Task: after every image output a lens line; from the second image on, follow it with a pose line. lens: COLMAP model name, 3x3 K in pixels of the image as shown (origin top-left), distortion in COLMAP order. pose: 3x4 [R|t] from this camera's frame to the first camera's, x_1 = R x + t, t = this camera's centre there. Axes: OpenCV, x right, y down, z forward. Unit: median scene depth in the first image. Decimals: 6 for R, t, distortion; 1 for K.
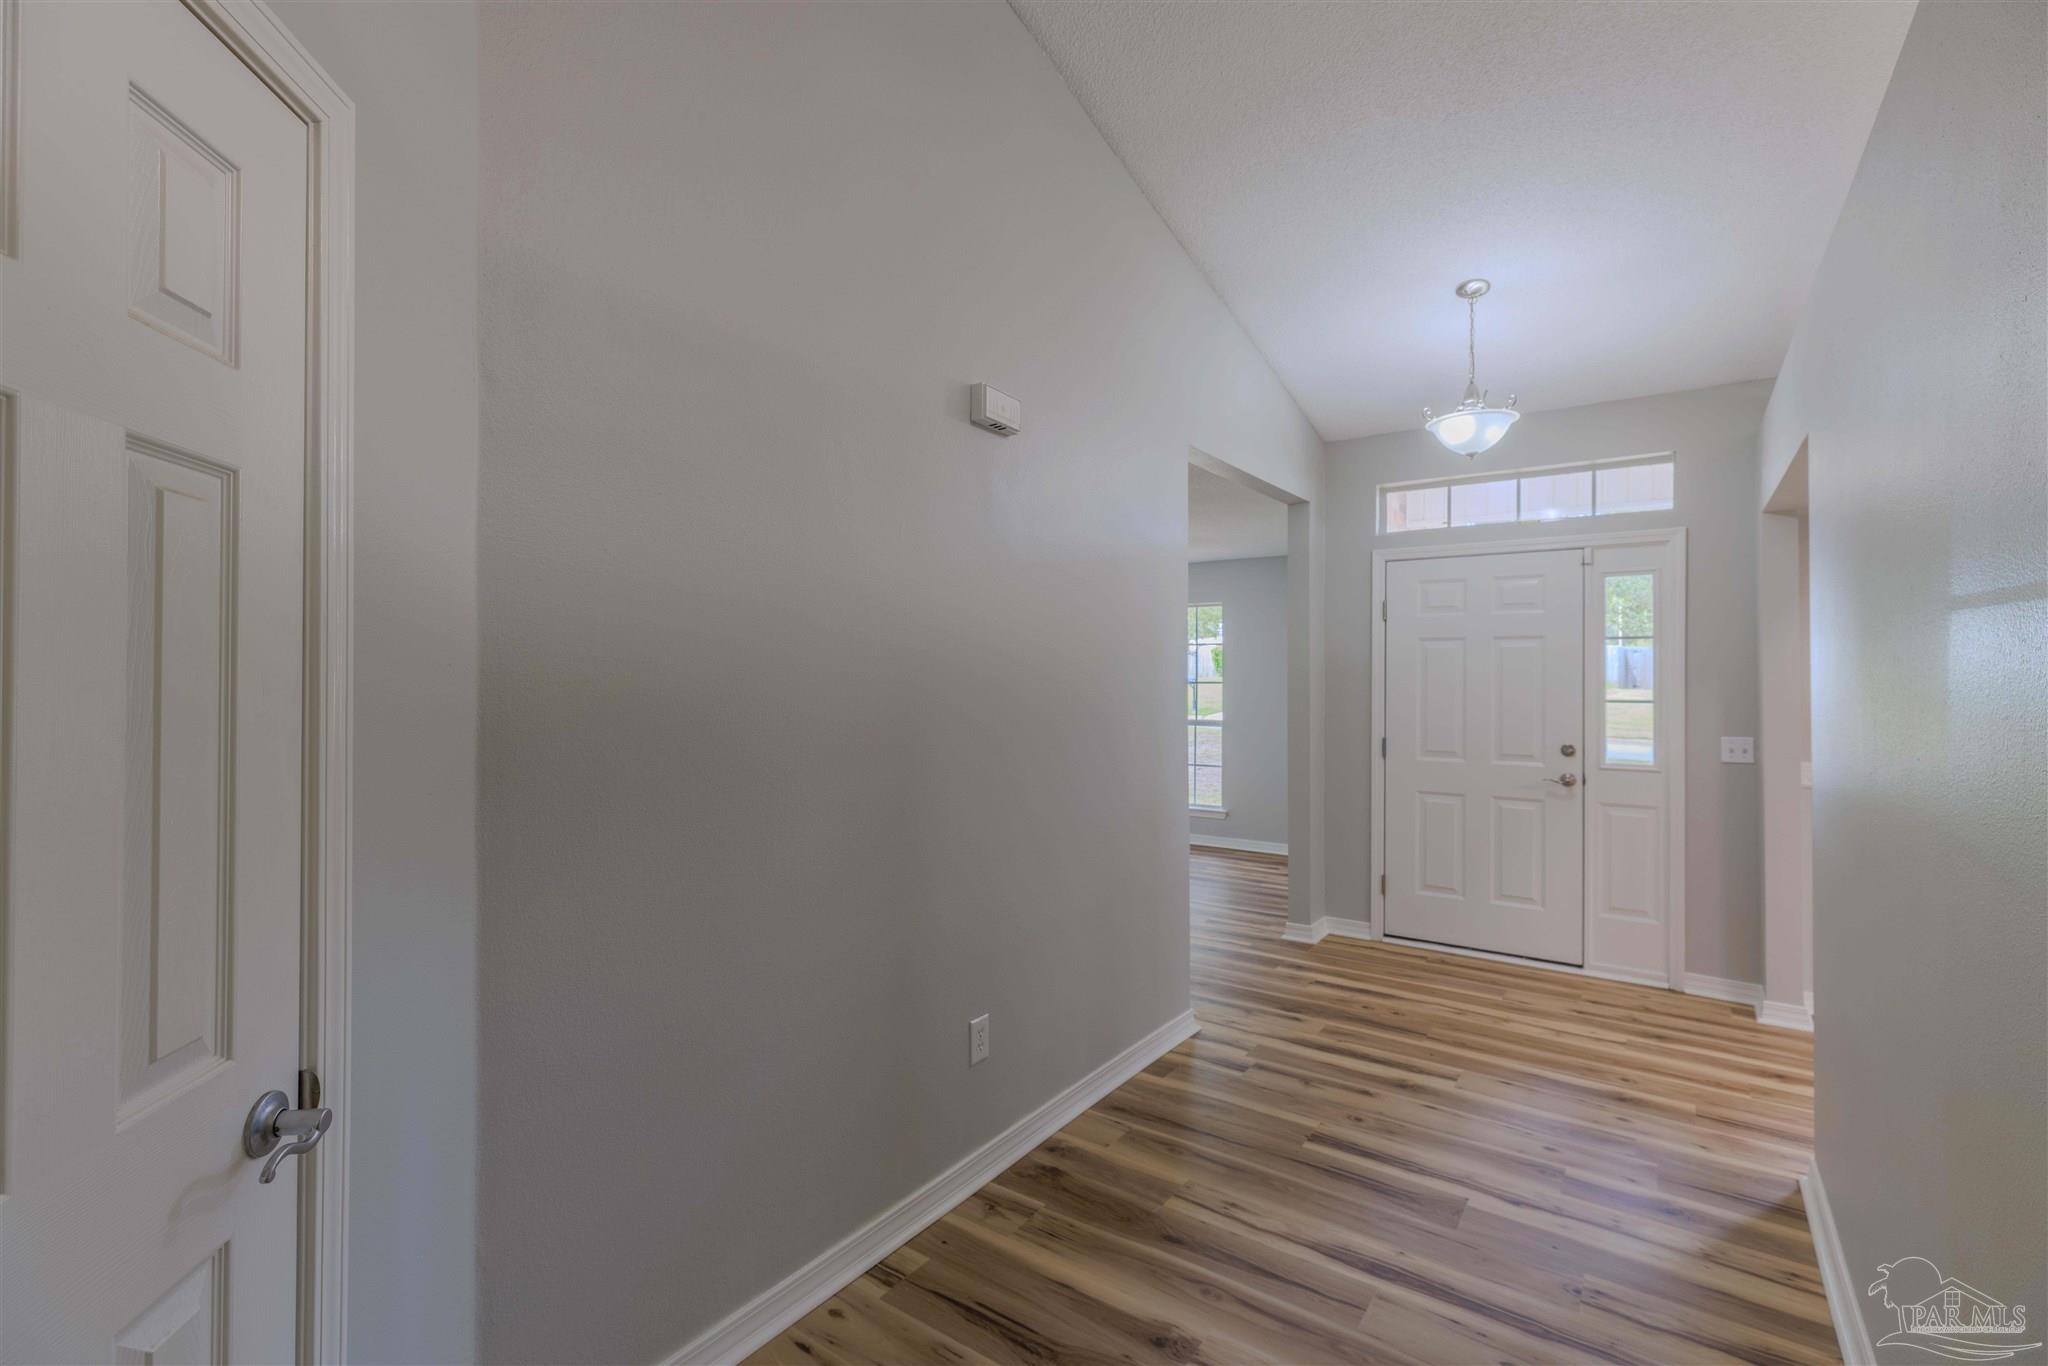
lens RADIAL K [[918.1, 0, 1012.2], [0, 918.1, 684.5], [0, 0, 1]] dist [0.007045, -0.001379]
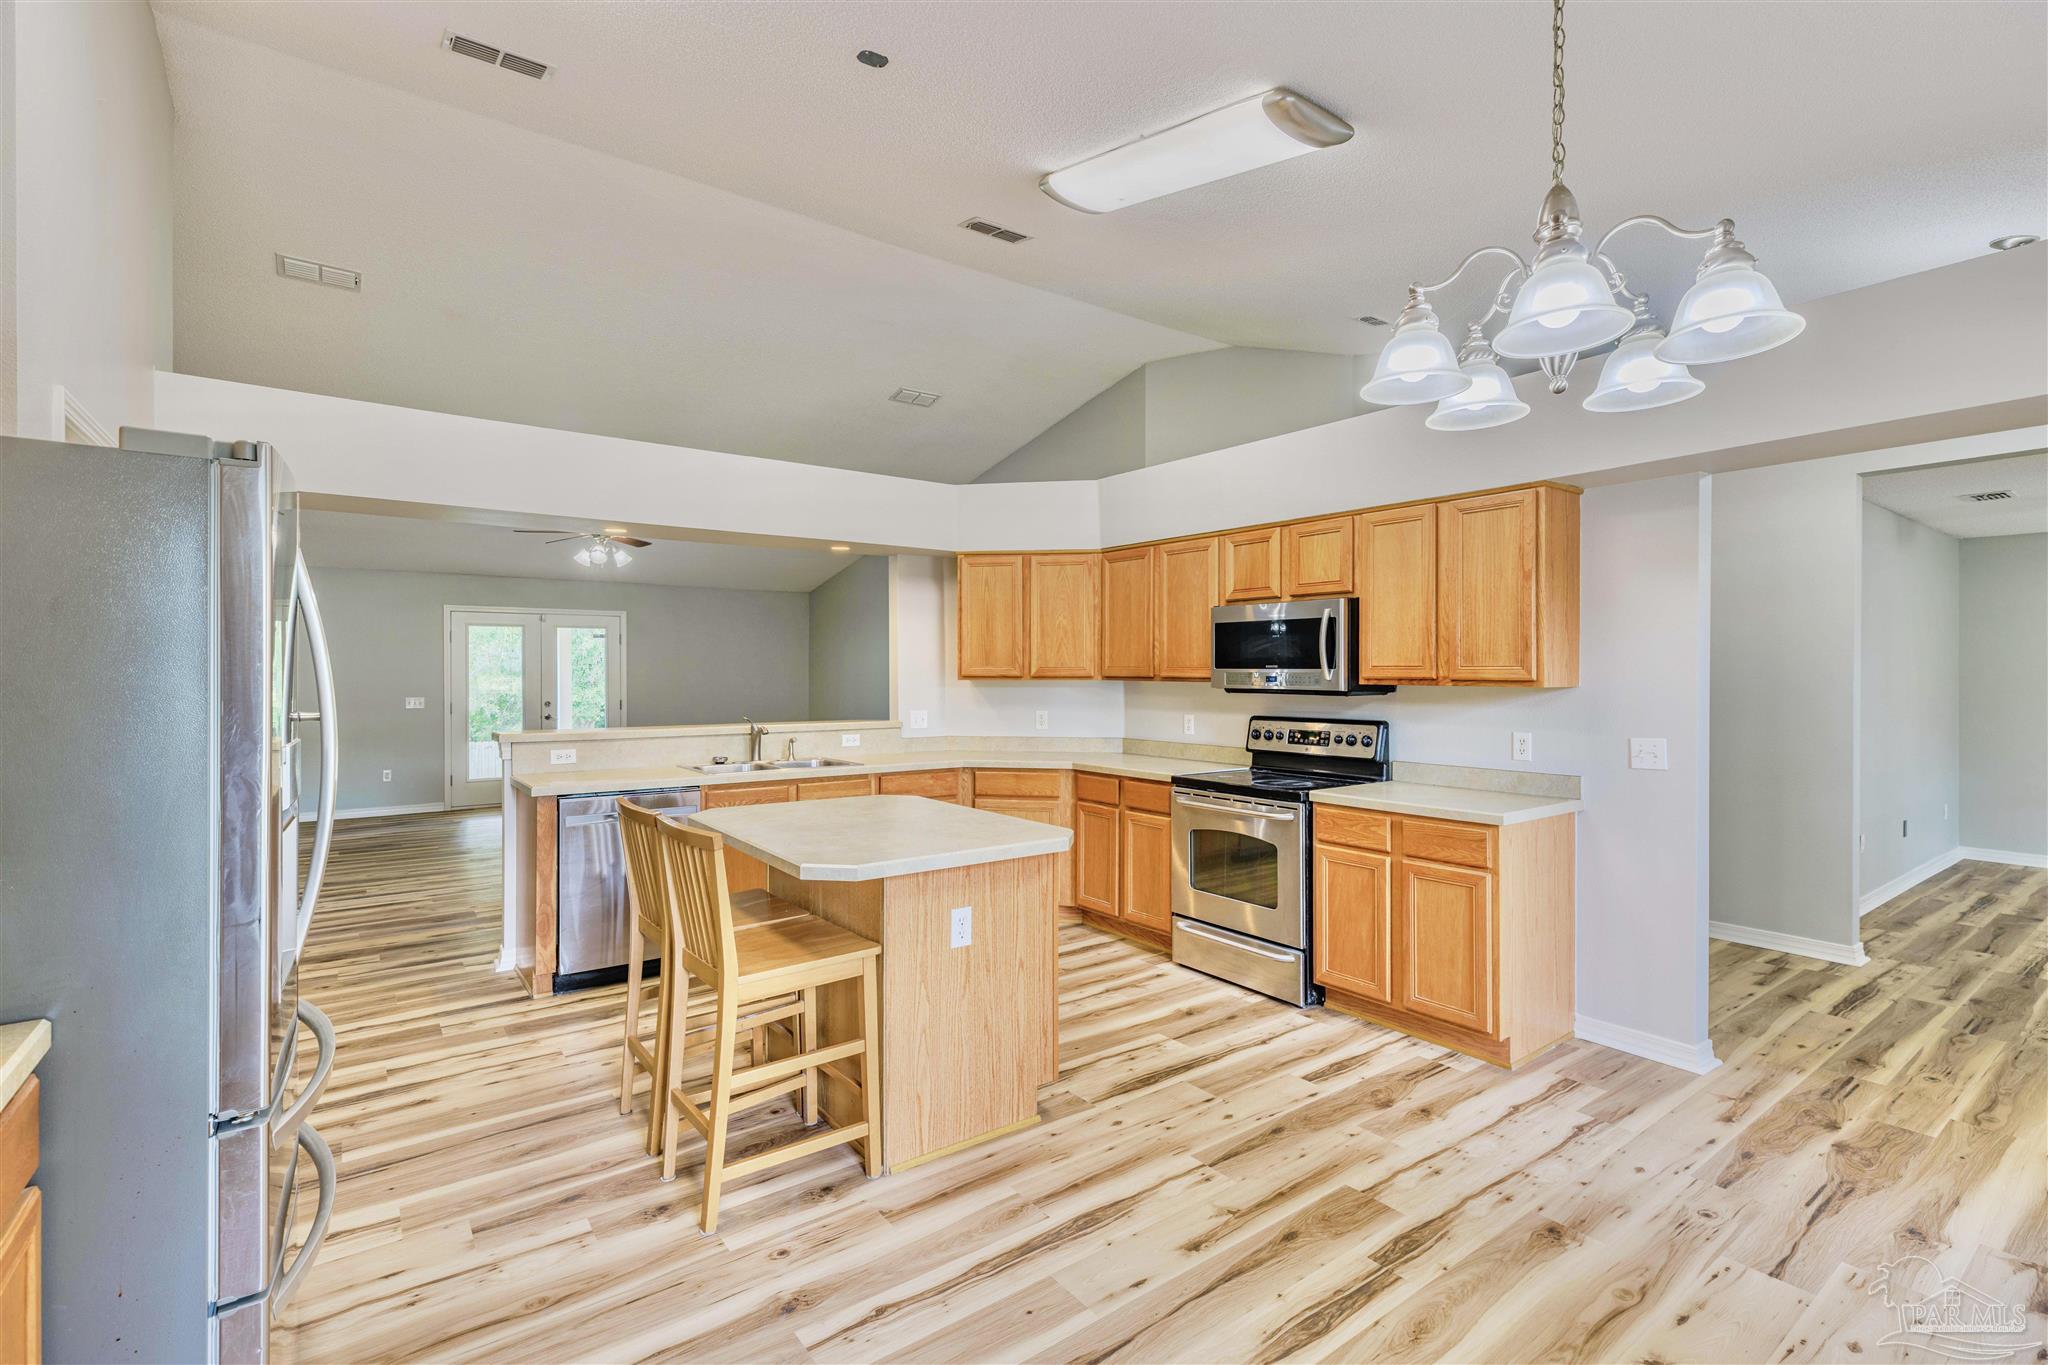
lens RADIAL K [[918.1, 0, 1010.2], [0, 918.1, 672.8], [0, 0, 1]] dist [0.007045, -0.001379]
pose [[-0.313526, -0.003665, -0.949573, 2.145440], [-0.006139, 0.999979, -0.001833, 0.008590], [0.949560, 0.005255, -0.313542, 0.424123]]
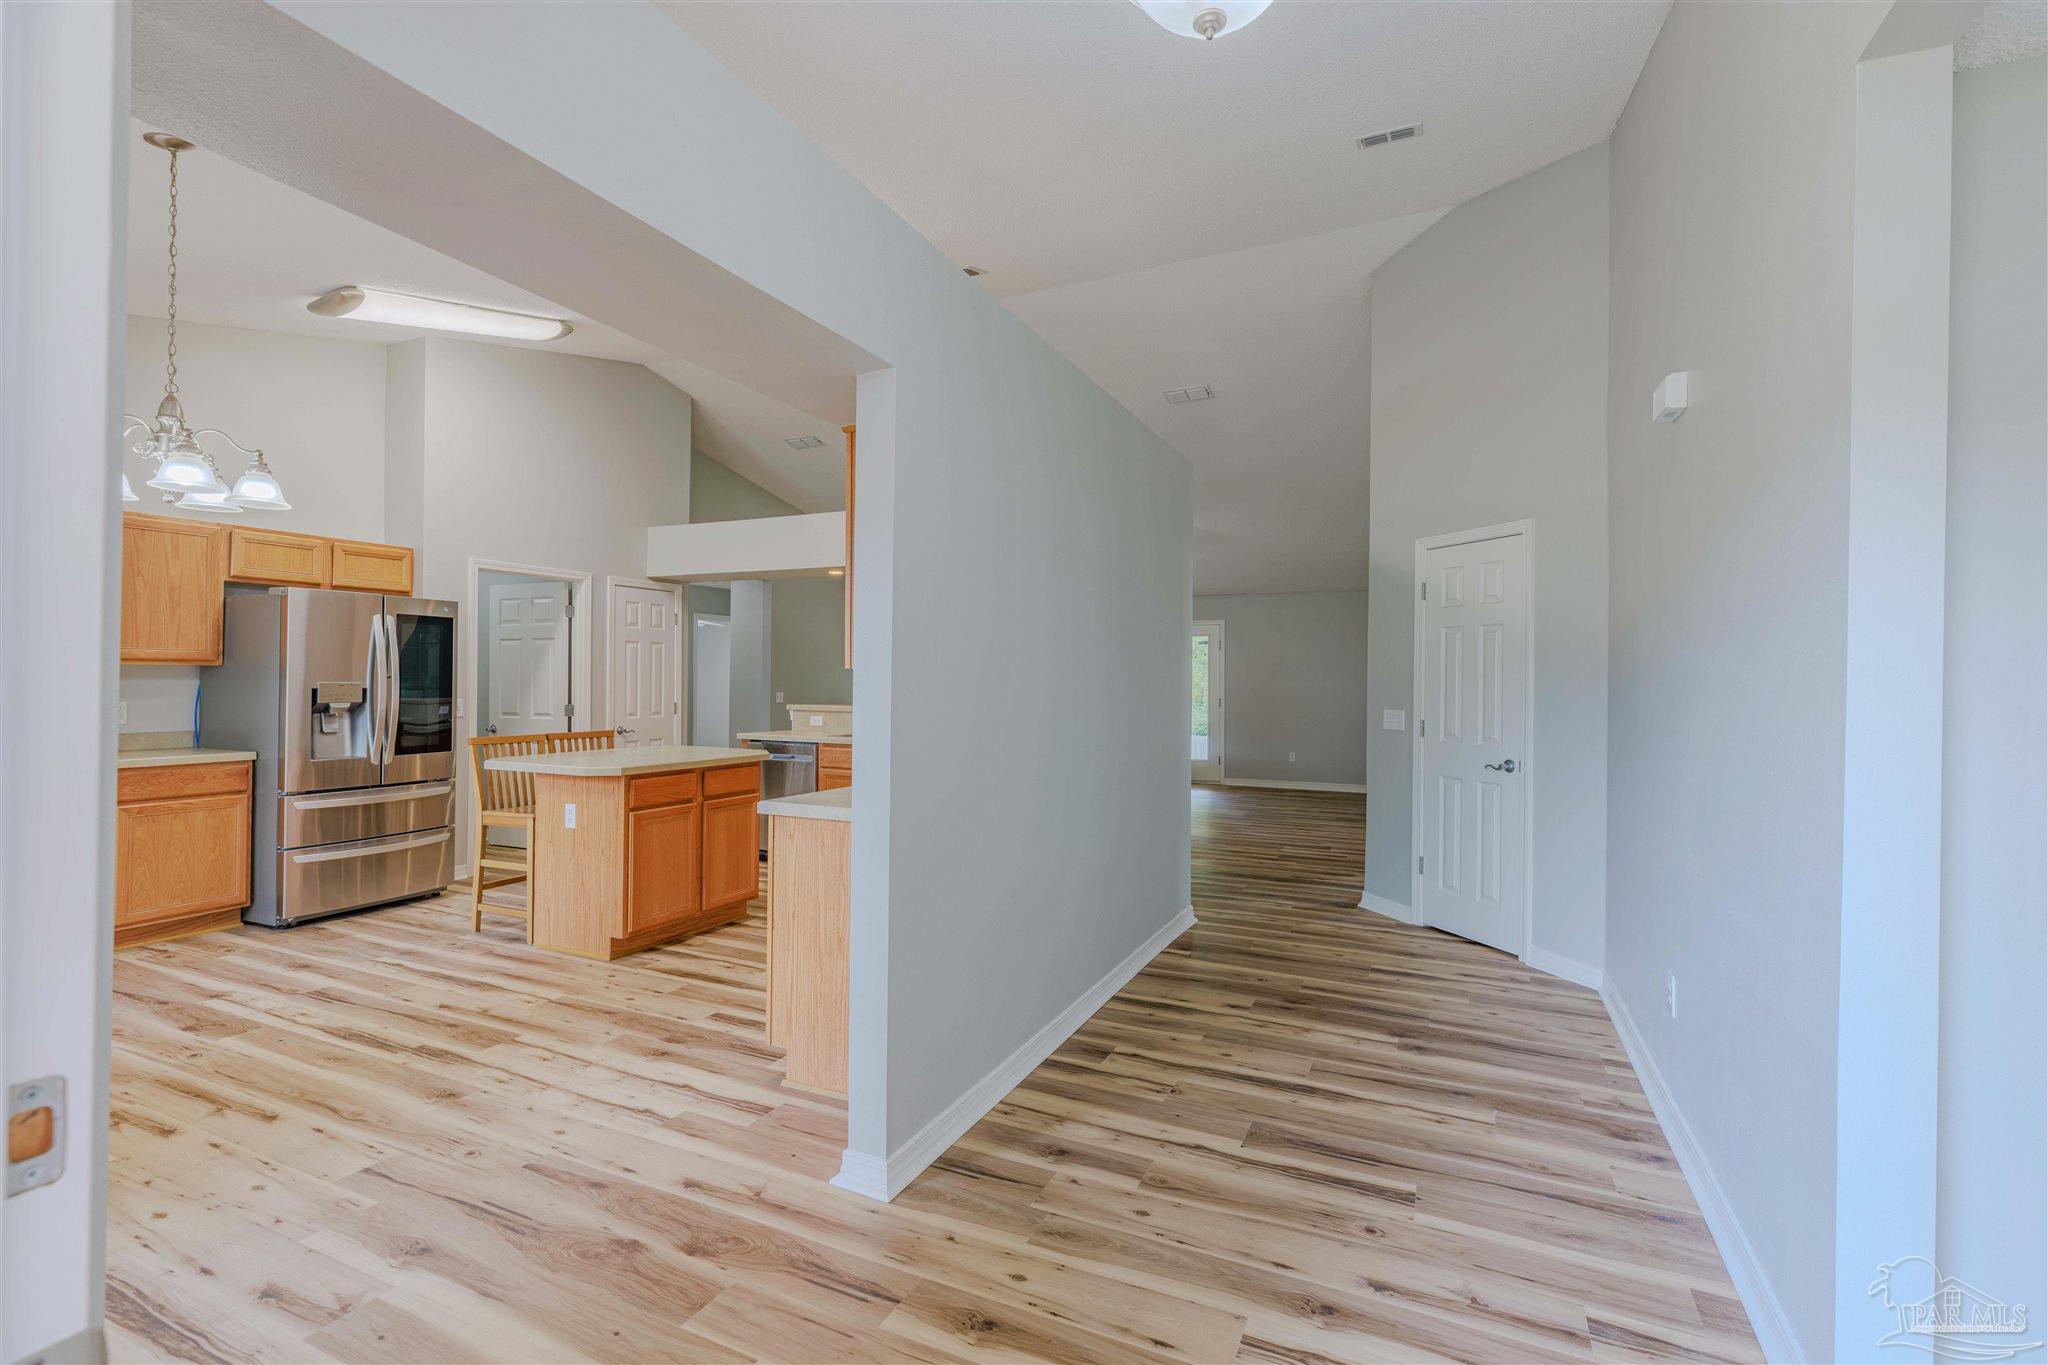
lens RADIAL K [[918.1, 0, 1015.6], [0, 918.1, 673.5], [0, 0, 1]] dist [0.007045, -0.001379]
pose [[-0.983597, -0.012602, -0.179941, 0.816880], [-0.012463, 0.999921, -0.001903, 0.024656], [0.179950, 0.000371, -0.983676, 1.719221]]
